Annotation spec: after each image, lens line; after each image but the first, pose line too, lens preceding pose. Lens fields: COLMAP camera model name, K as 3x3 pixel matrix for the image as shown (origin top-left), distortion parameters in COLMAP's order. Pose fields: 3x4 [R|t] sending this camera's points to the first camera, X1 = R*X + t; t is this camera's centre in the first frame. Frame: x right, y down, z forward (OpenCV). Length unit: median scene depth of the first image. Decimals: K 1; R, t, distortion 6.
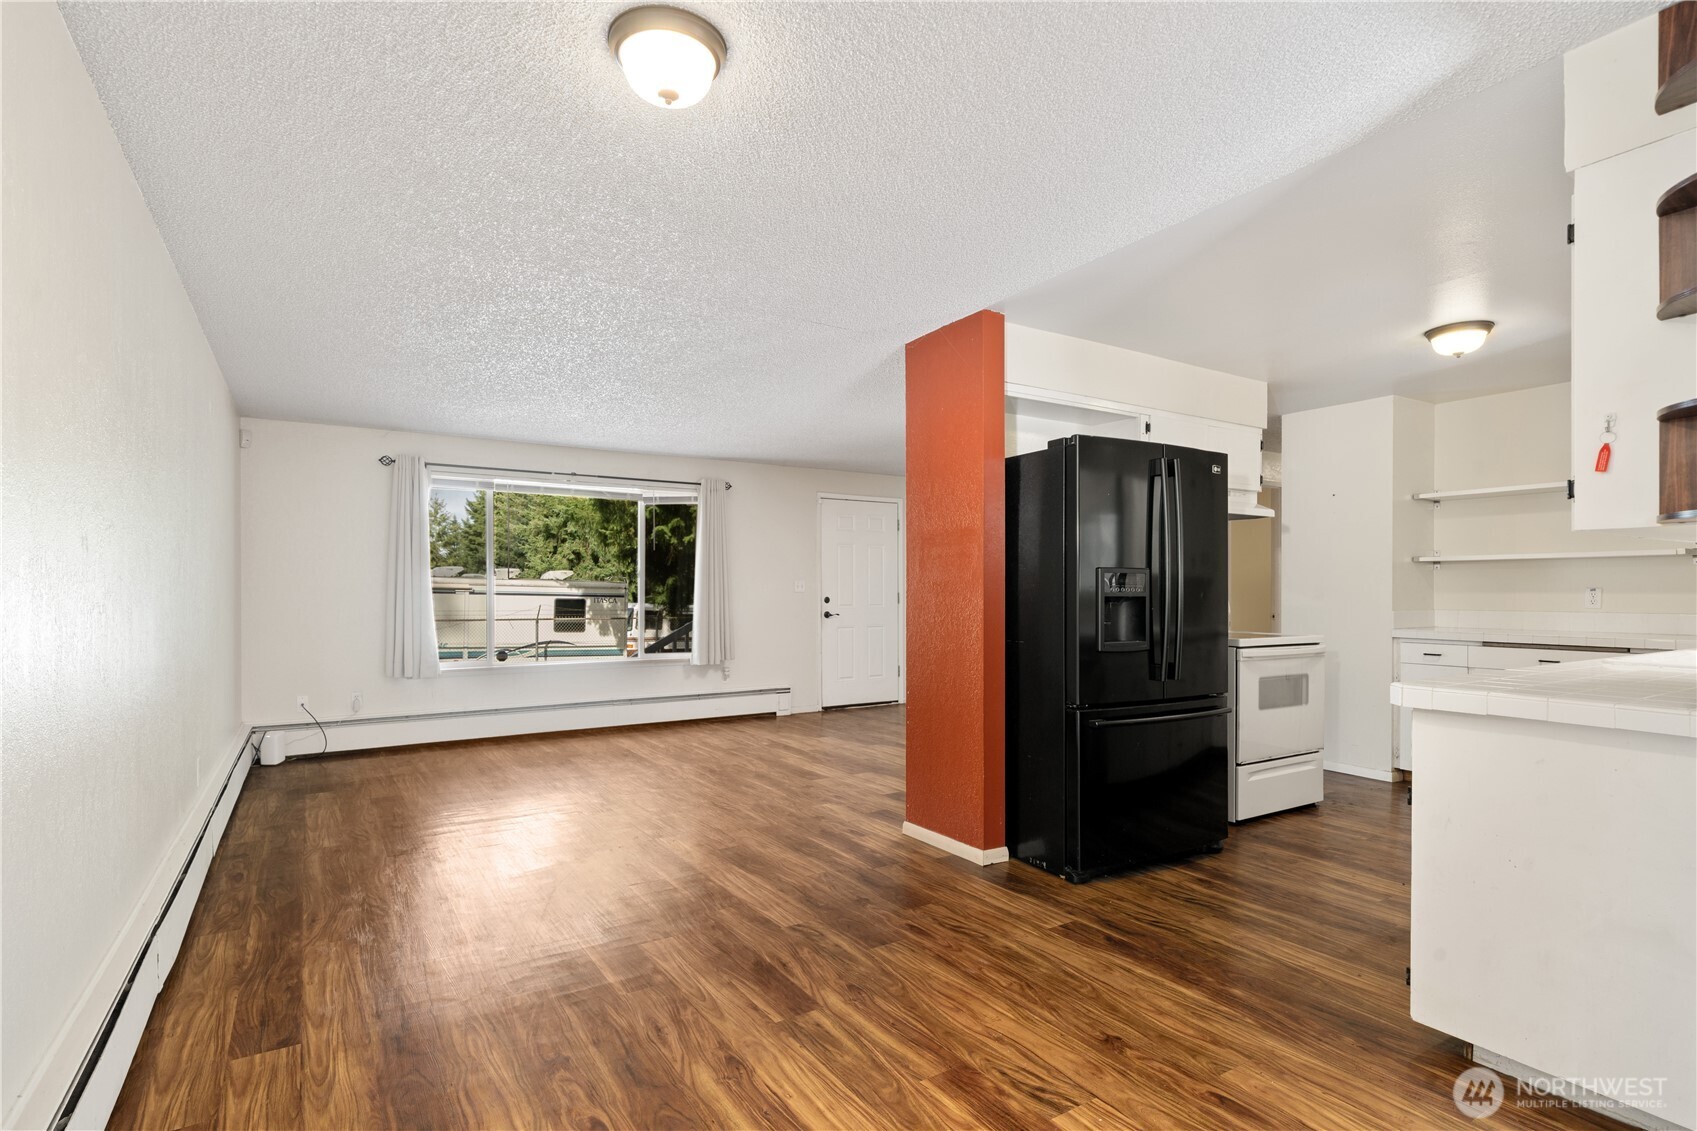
lens RADIAL K [[838.6, 0, 849.1], [0, 838.6, 580.7], [0, 0, 1]] dist [0.000874, 0.001162]
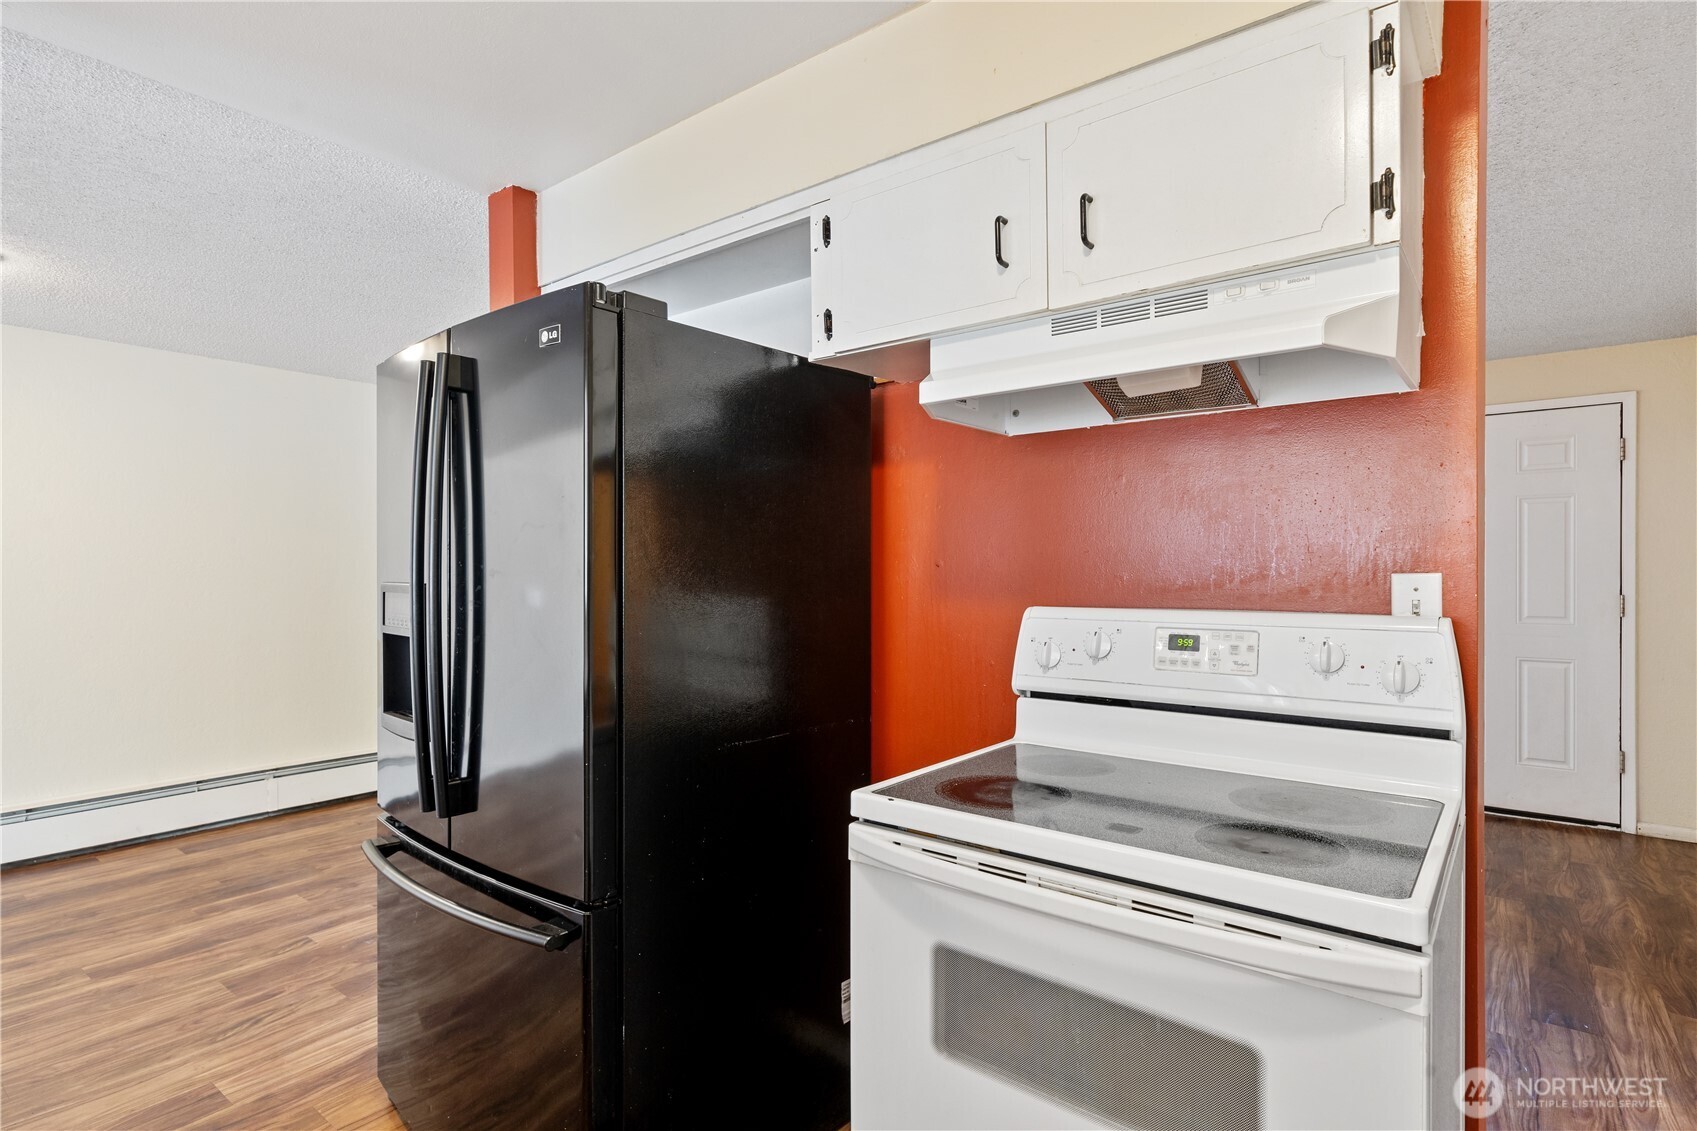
lens RADIAL K [[838.6, 0, 840.0], [0, 838.6, 576.5], [0, 0, 1]] dist [0.000874, 0.001162]
pose [[0.332093, -0.006865, -0.943222, 1.056590], [0.007626, 0.999960, -0.004593, -0.016016], [0.943216, -0.005668, 0.332132, 1.214955]]
